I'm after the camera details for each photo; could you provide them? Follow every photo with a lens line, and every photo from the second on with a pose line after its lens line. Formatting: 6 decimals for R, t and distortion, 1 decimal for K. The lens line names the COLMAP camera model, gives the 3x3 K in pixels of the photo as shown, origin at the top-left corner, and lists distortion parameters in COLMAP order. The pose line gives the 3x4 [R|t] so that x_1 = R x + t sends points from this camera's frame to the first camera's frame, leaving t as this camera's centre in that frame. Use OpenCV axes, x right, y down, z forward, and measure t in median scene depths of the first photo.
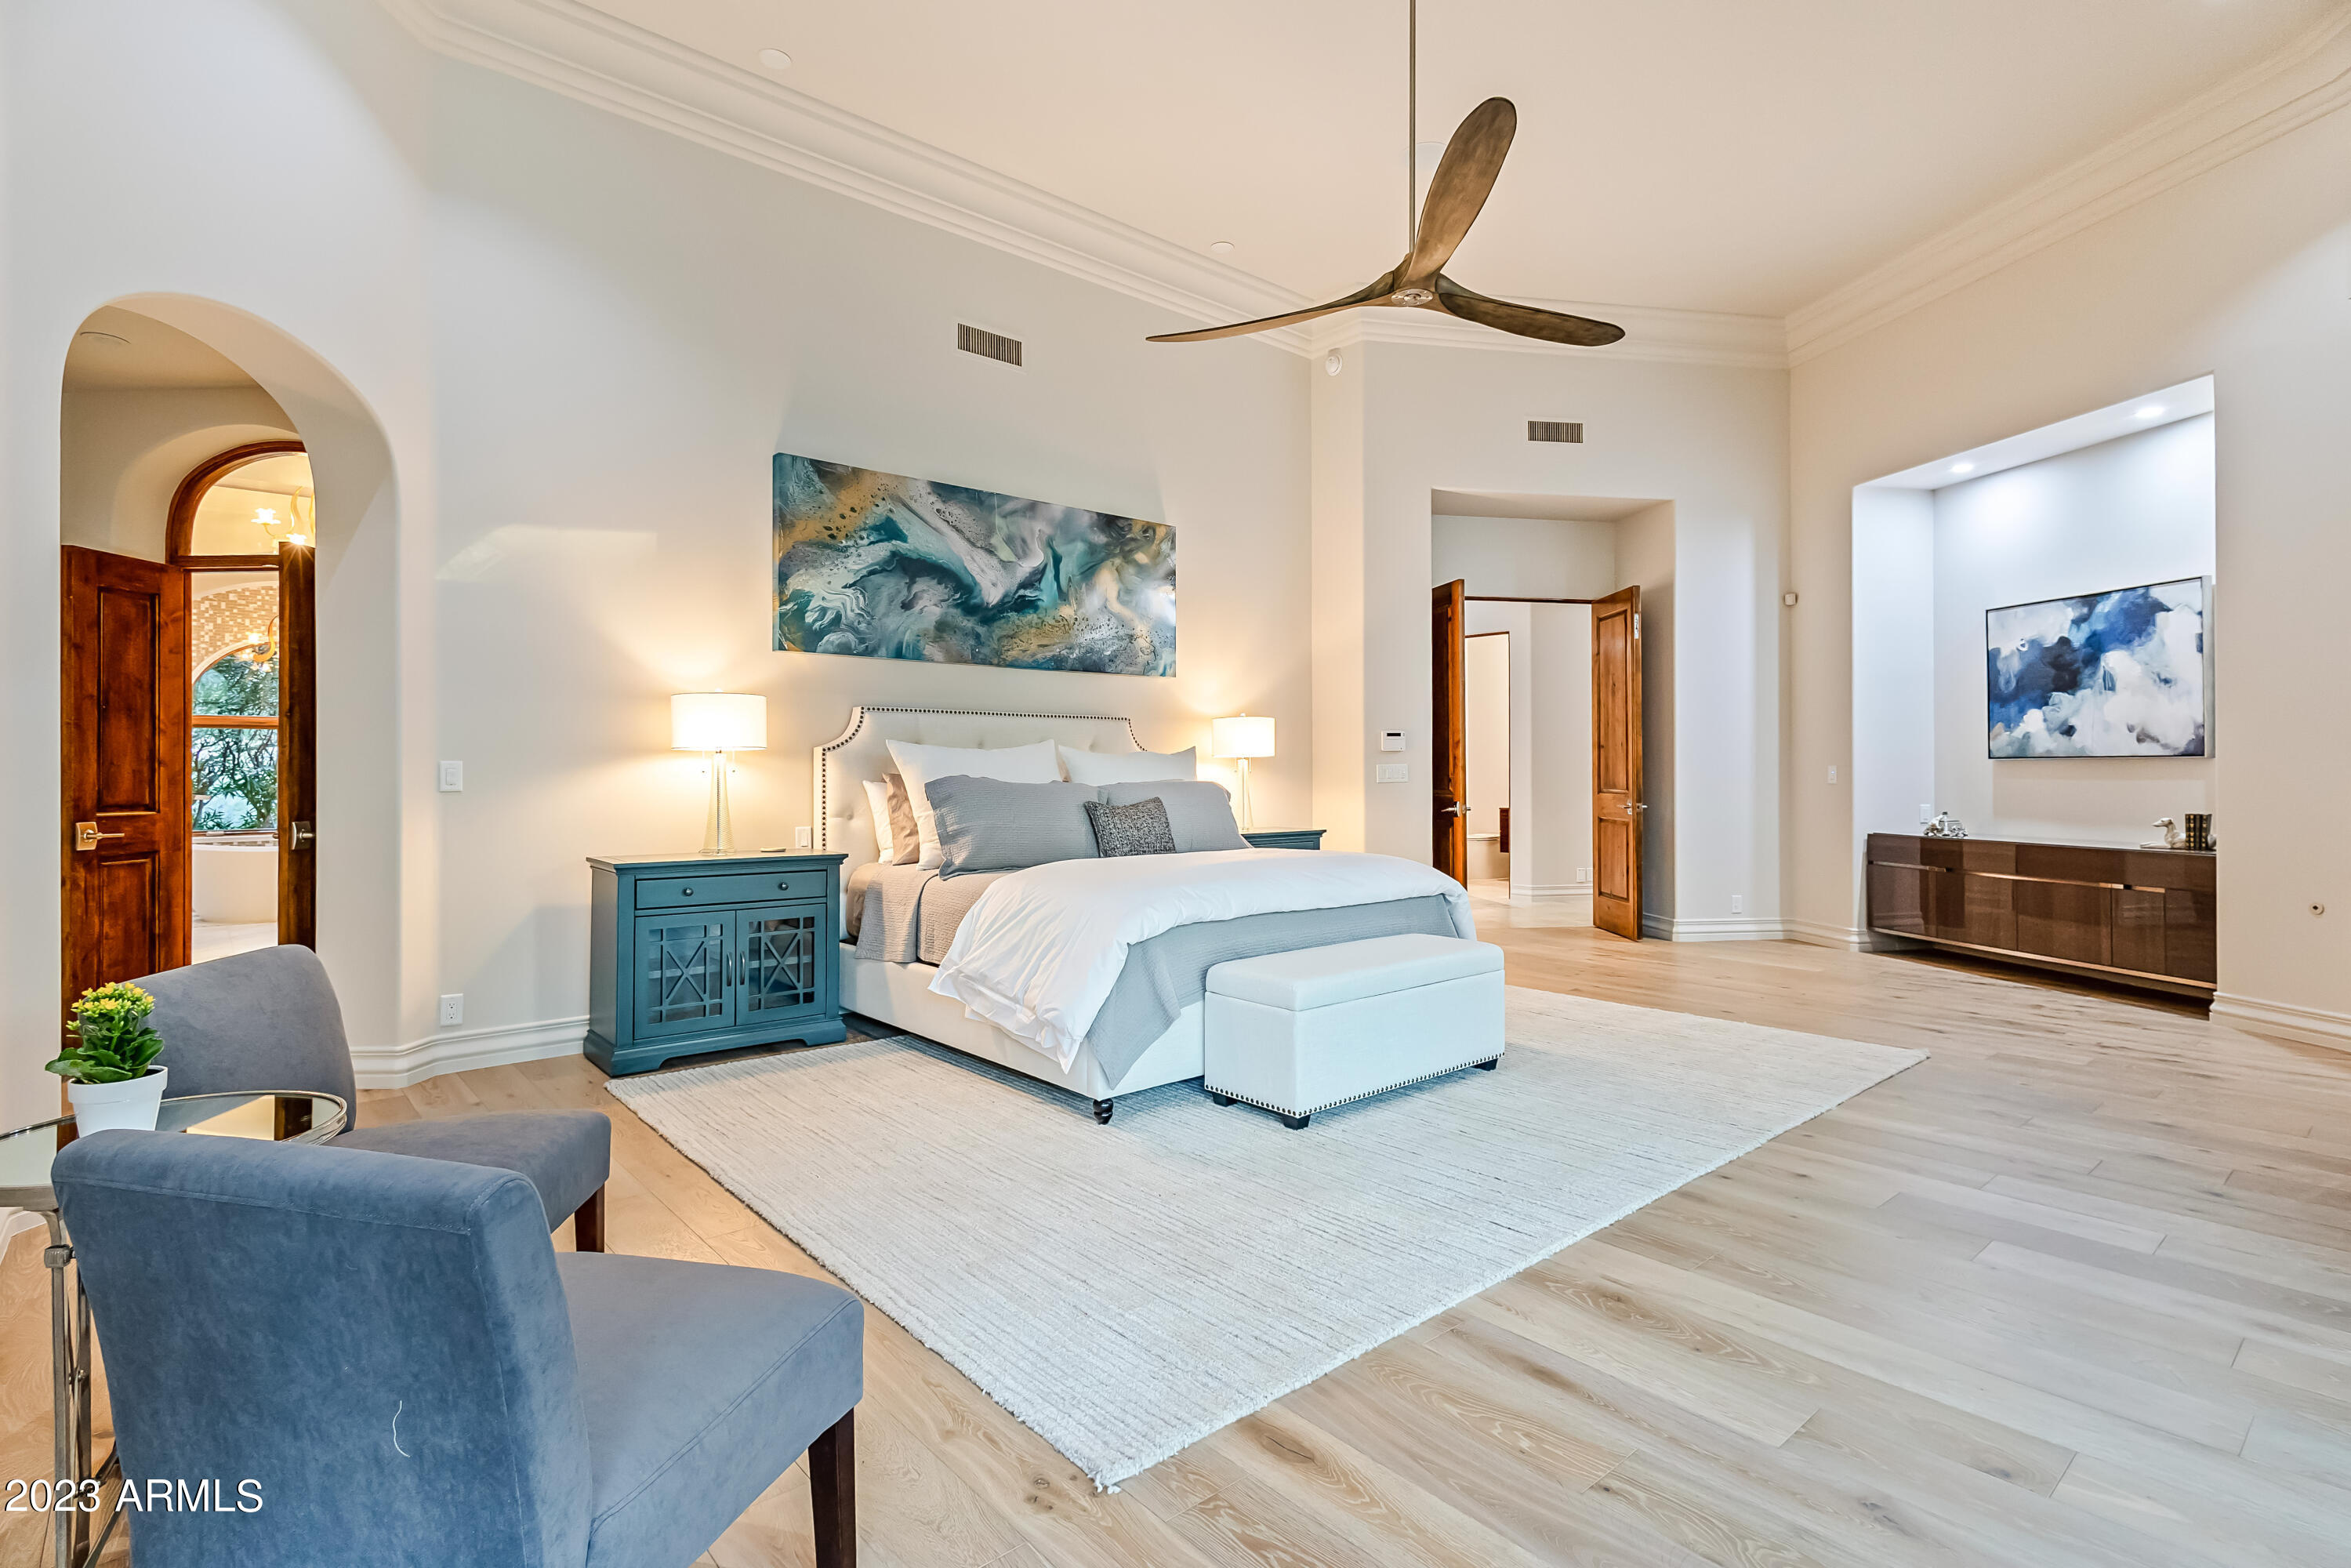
lens RADIAL K [[1097.4, 0, 1160.2], [0, 1097.4, 775.9], [0, 0, 1]] dist [0.010985, -0.003146]
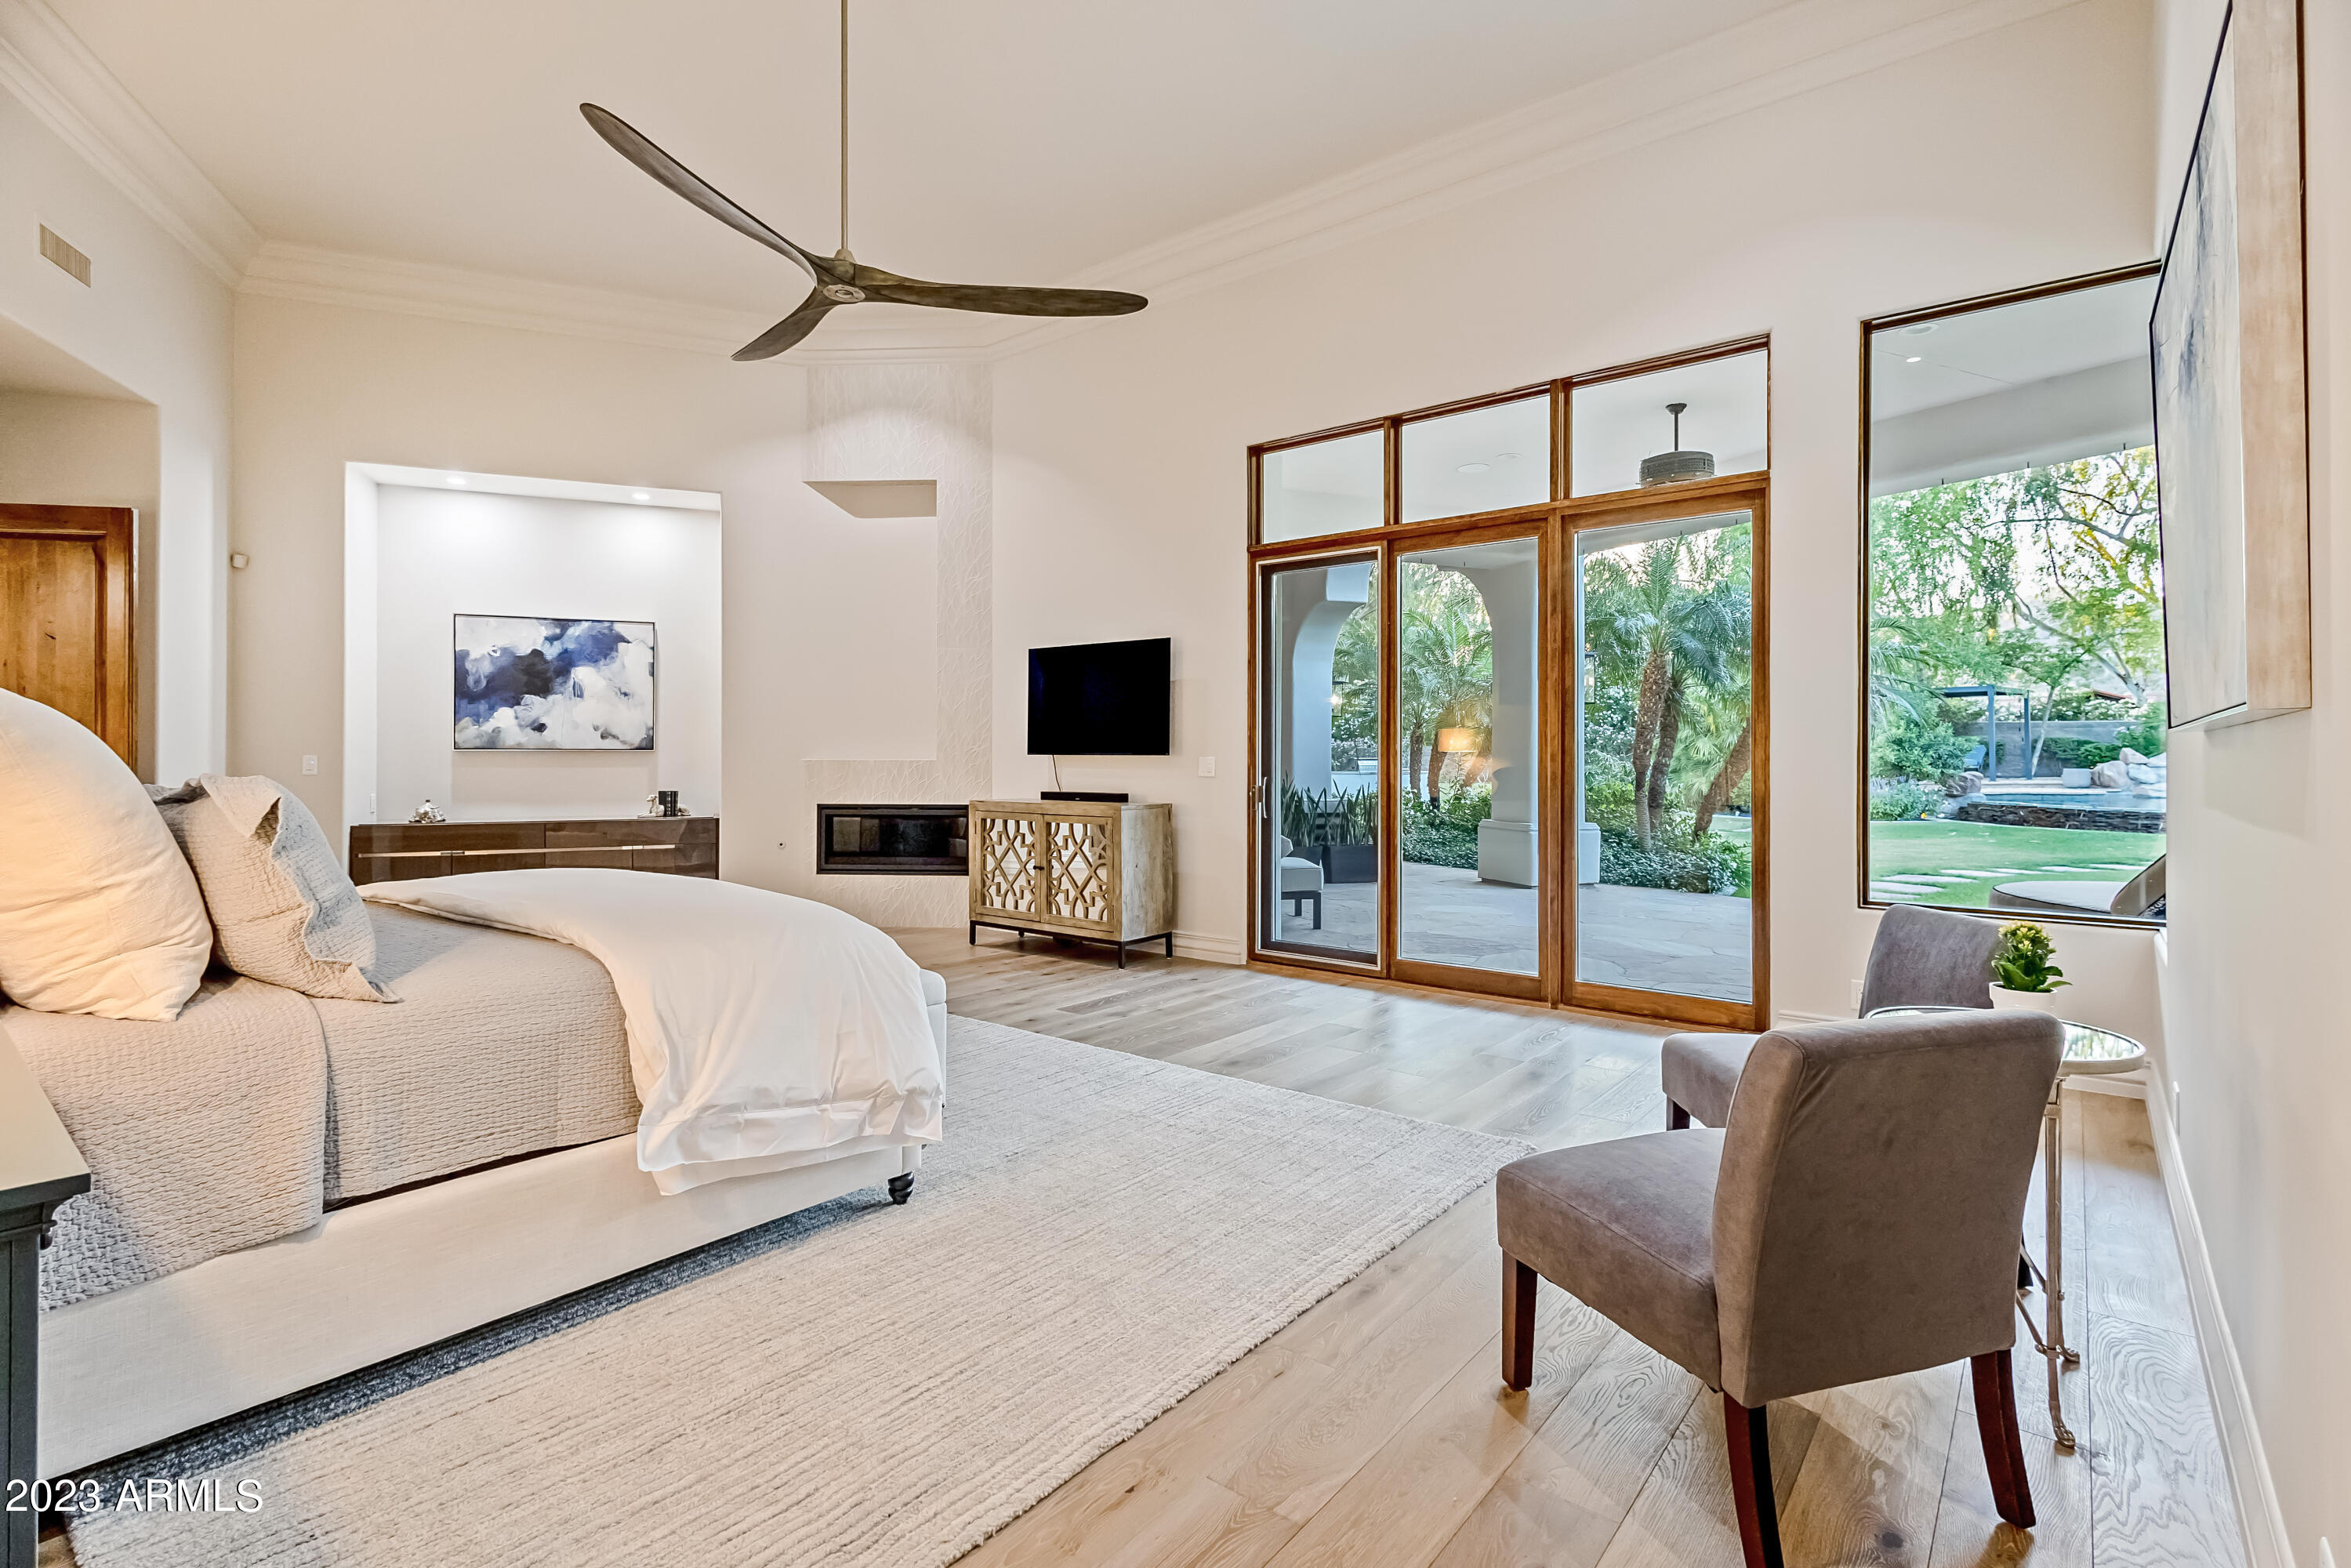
lens RADIAL K [[1097.4, 0, 1163.9], [0, 1097.4, 766.0], [0, 0, 1]] dist [0.010985, -0.003146]
pose [[-0.151427, -0.005689, 0.988452, -0.480603], [0.003987, 0.999972, 0.006366, -0.003723], [-0.988460, 0.004904, -0.151400, 0.512828]]
